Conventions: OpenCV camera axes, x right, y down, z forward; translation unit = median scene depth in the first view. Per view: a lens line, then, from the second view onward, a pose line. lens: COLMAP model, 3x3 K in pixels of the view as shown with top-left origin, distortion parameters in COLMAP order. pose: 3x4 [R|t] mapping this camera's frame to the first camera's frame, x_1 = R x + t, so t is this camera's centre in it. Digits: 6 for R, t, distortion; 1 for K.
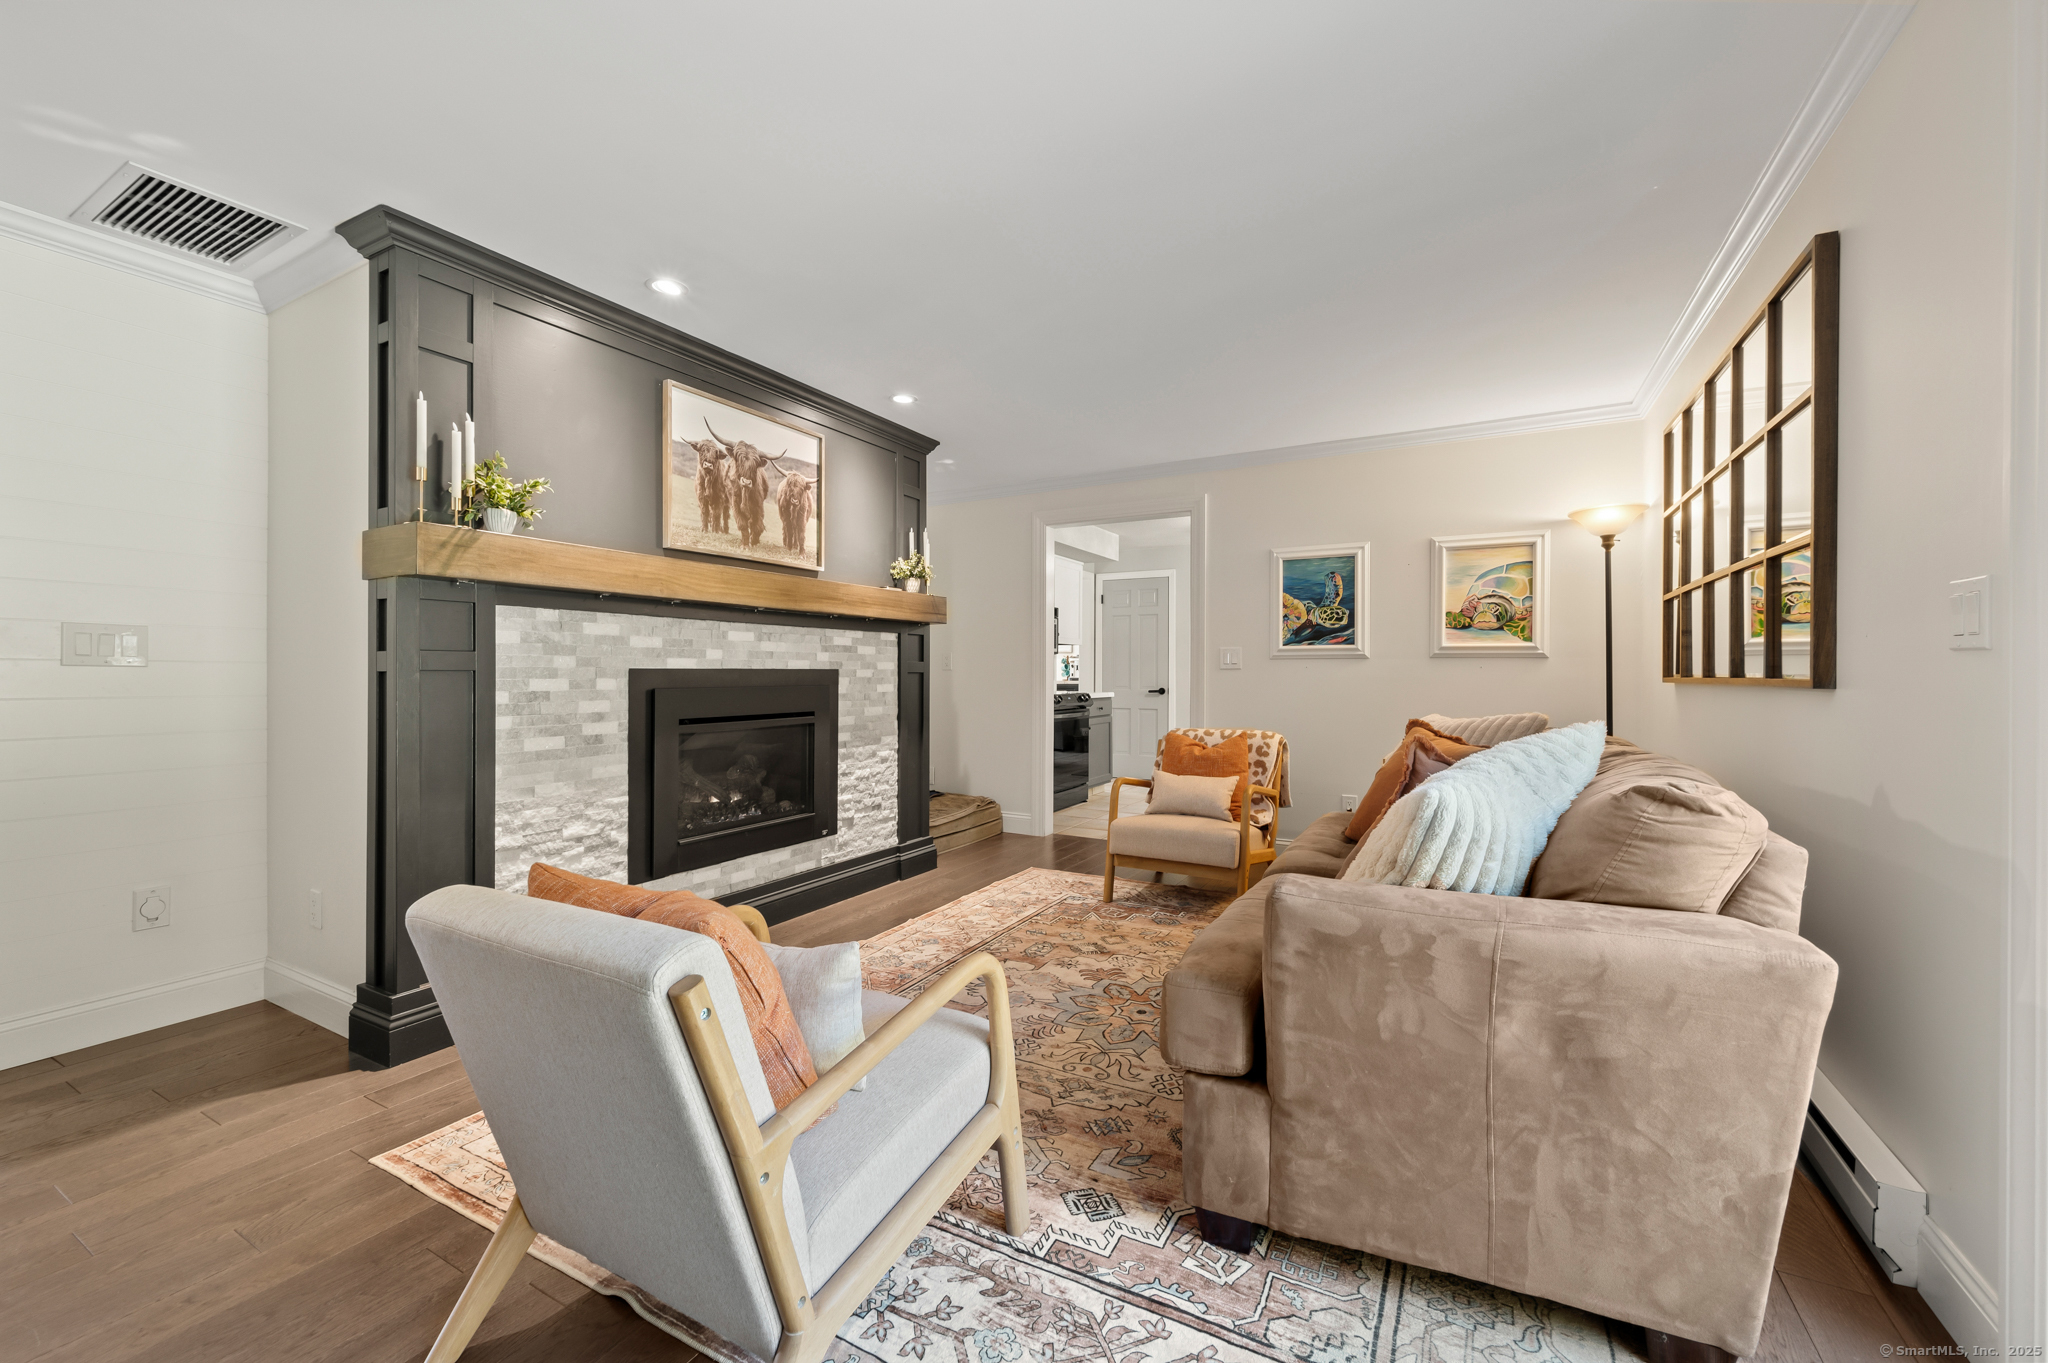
lens RADIAL K [[829.8, 0, 1028.2], [0, 829.8, 679.5], [0, 0, 1]] dist [-0.000044, -0.000194]
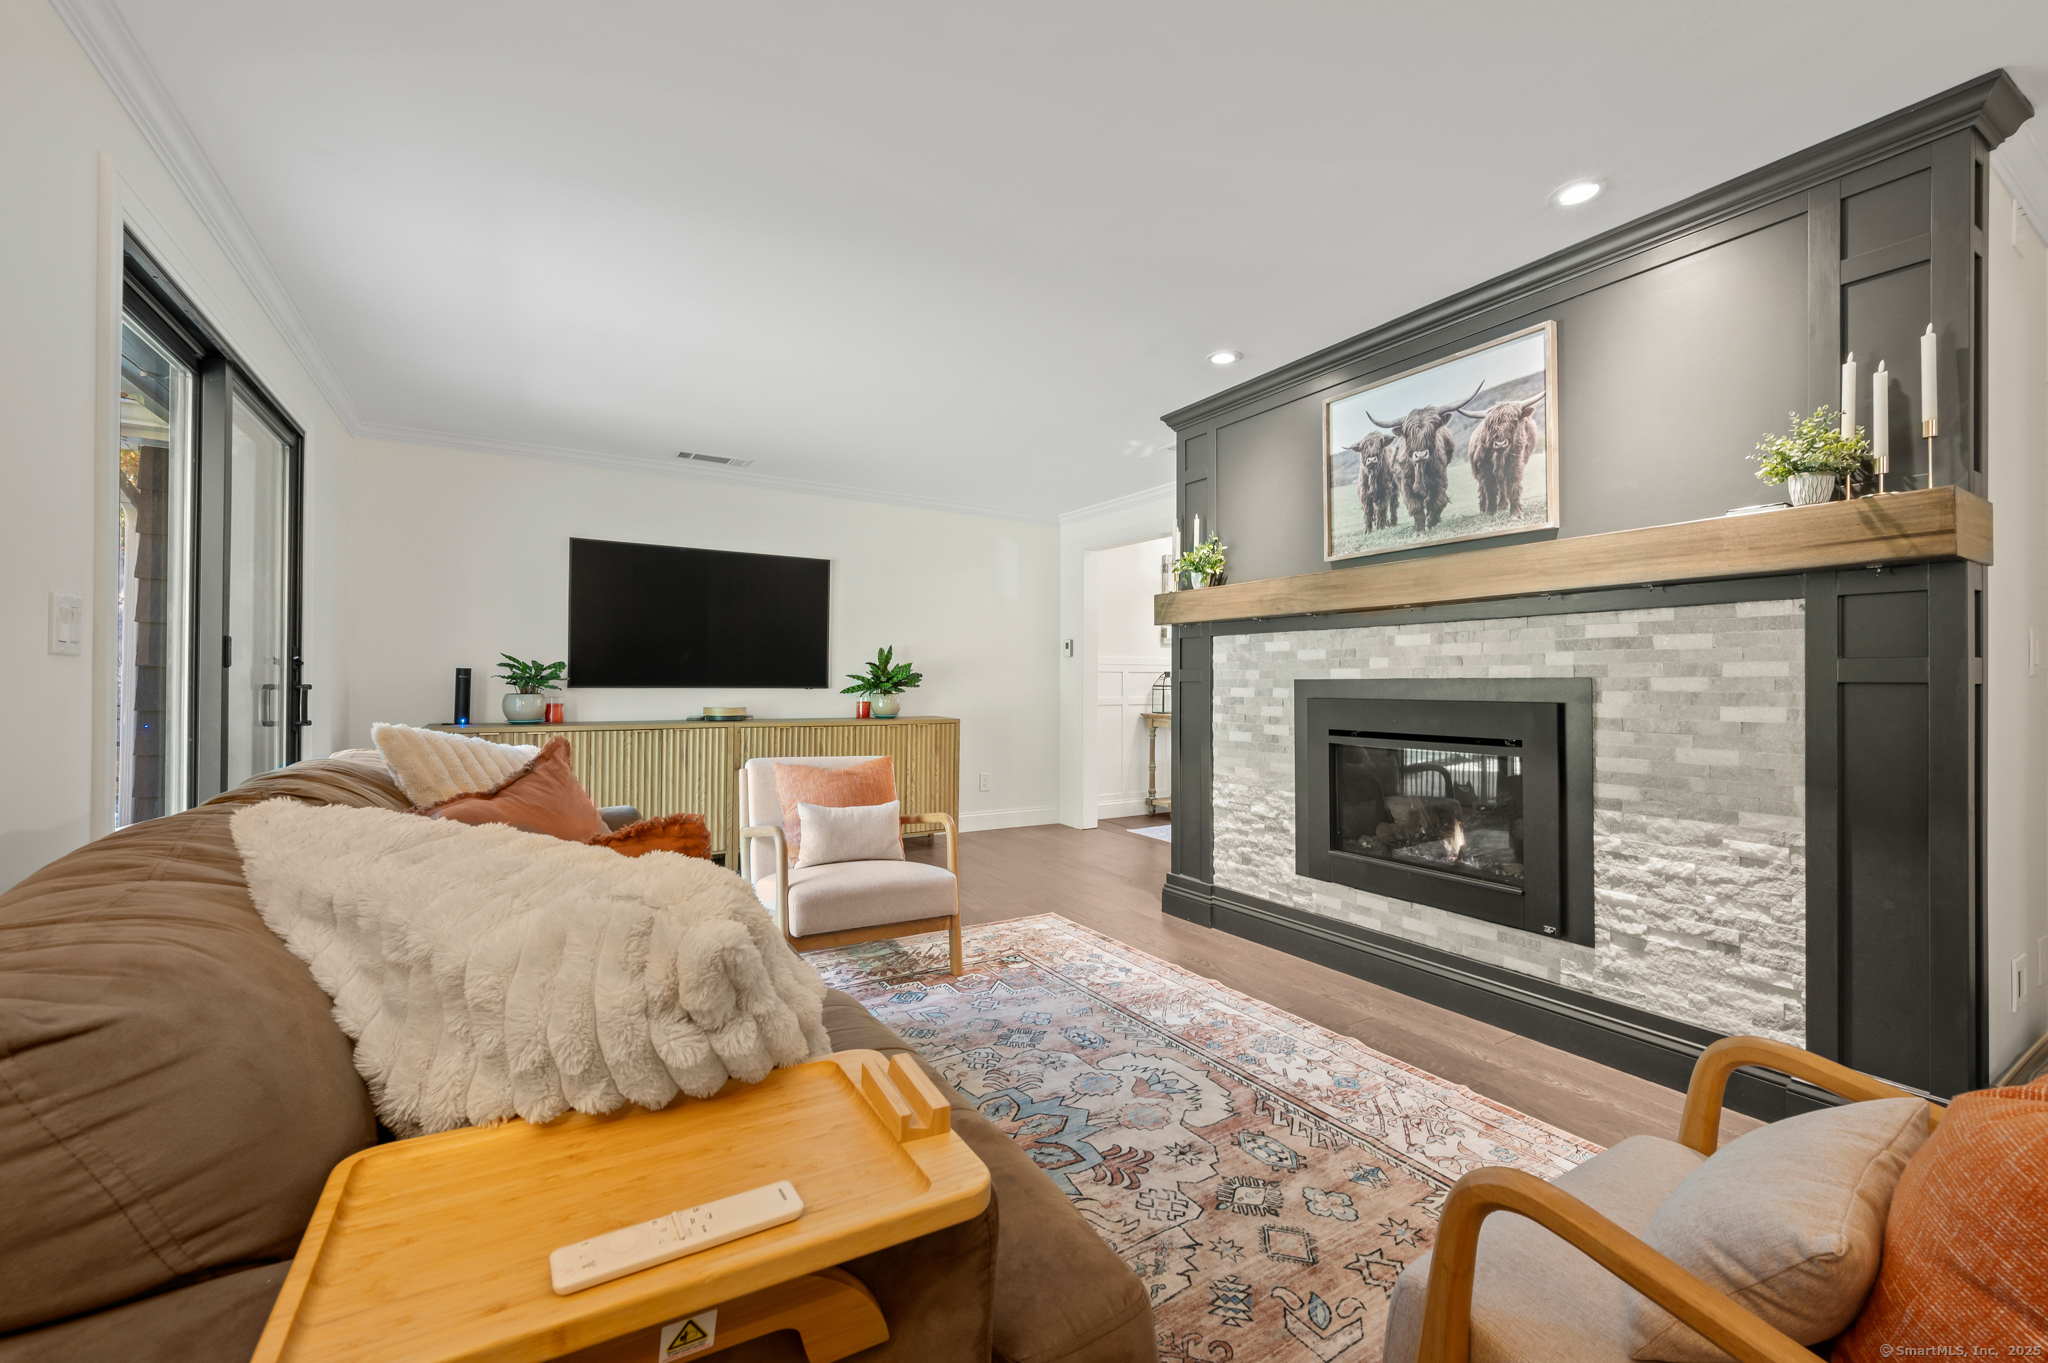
lens RADIAL K [[829.8, 0, 1039.4], [0, 829.8, 675.3], [0, 0, 1]] dist [-0.000044, -0.000194]
pose [[-0.493181, -0.010468, -0.869864, 0.581466], [-0.010070, 0.999929, -0.006324, -0.007083], [0.869869, 0.005641, -0.493251, 1.092400]]
